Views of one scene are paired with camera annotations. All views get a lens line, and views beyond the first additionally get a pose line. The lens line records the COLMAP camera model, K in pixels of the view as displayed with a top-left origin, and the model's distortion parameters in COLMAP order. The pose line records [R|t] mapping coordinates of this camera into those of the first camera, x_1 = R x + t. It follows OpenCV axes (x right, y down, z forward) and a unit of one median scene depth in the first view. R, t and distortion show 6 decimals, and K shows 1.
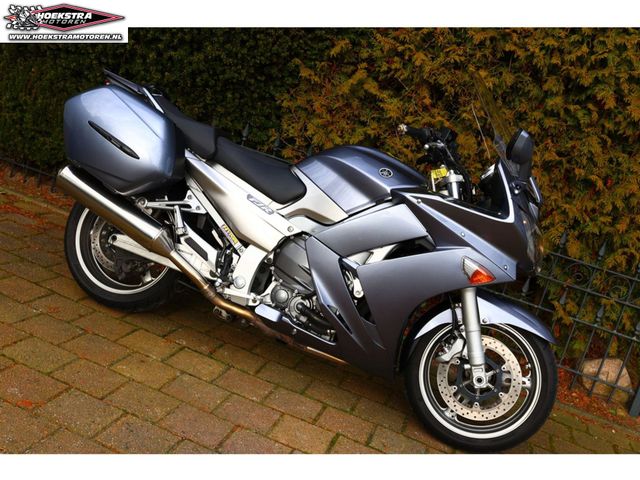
lens RADIAL K [[712.0, 0, 322.2], [0, 712.0, 243.1], [0, 0, 1]] dist [-0.000412, 0.000000]
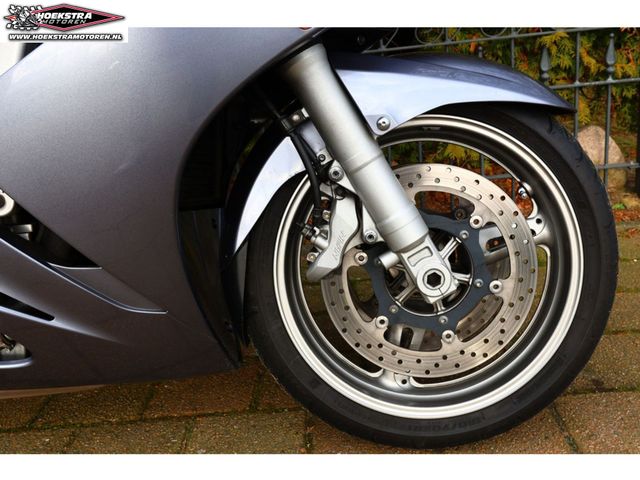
lens RADIAL K [[635.1, 0, 318.3], [0, 635.1, 238.8], [0, 0, 1]] dist [-0.004271, 0.000000]
pose [[0.899246, -0.424936, 0.103852, 0.132644], [0.407754, 0.900221, 0.152767, 0.092668], [-0.158406, -0.095029, 0.982790, 0.642674]]
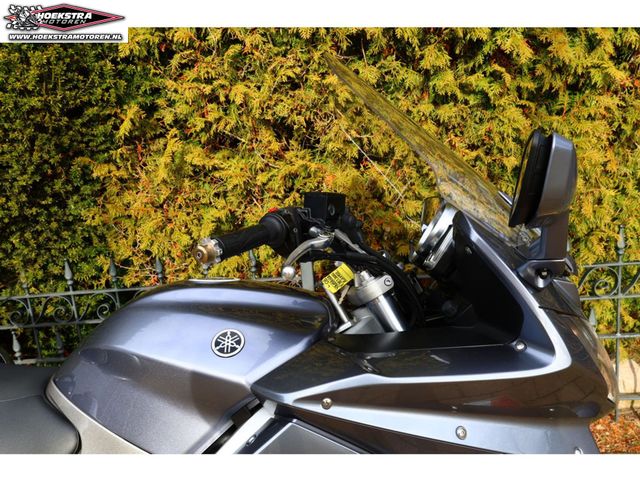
lens RADIAL K [[493.7, 0, 321.1], [0, 493.7, 242.0], [0, 0, 1]] dist [-0.021337, 0.035101]
pose [[0.914615, -0.386370, 0.119154, 0.121645], [0.387741, 0.921685, 0.012408, -0.129025], [-0.114617, 0.034853, 0.992798, 0.659347]]
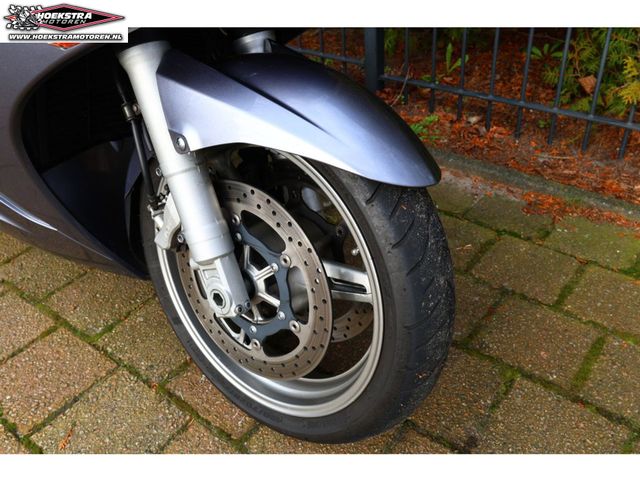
lens RADIAL K [[590.8, 0, 321.8], [0, 590.8, 241.4], [0, 0, 1]] dist [-0.004182, 0.000000]
pose [[0.870711, -0.053799, -0.488844, 0.396047], [0.224446, 0.927915, 0.297654, 0.077601], [0.437592, -0.368890, 0.820020, 0.725437]]
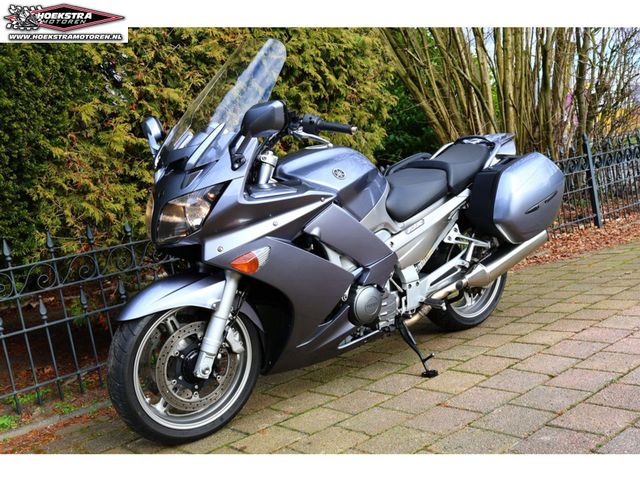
lens RADIAL K [[664.0, 0, 319.5], [0, 664.0, 241.1], [0, 0, 1]] dist [-0.009209, 0.000000]
pose [[0.503617, -0.440150, 0.743397, -0.694485], [0.498460, 0.850854, 0.166089, -0.161474], [-0.705626, 0.286908, 0.647901, 0.368785]]
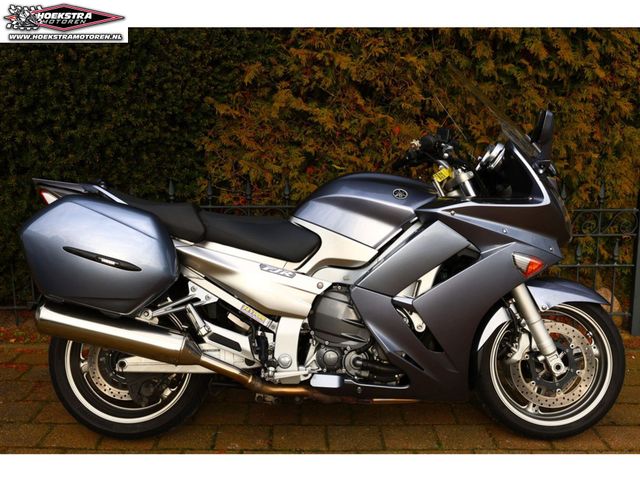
lens RADIAL K [[712.0, 0, 322.9], [0, 712.0, 241.6], [0, 0, 1]] dist [-0.000412, 0.000000]
pose [[0.919552, -0.327009, 0.217923, -0.212812], [0.323340, 0.944779, 0.053335, -0.115297], [-0.223330, 0.021418, 0.974508, 0.115964]]
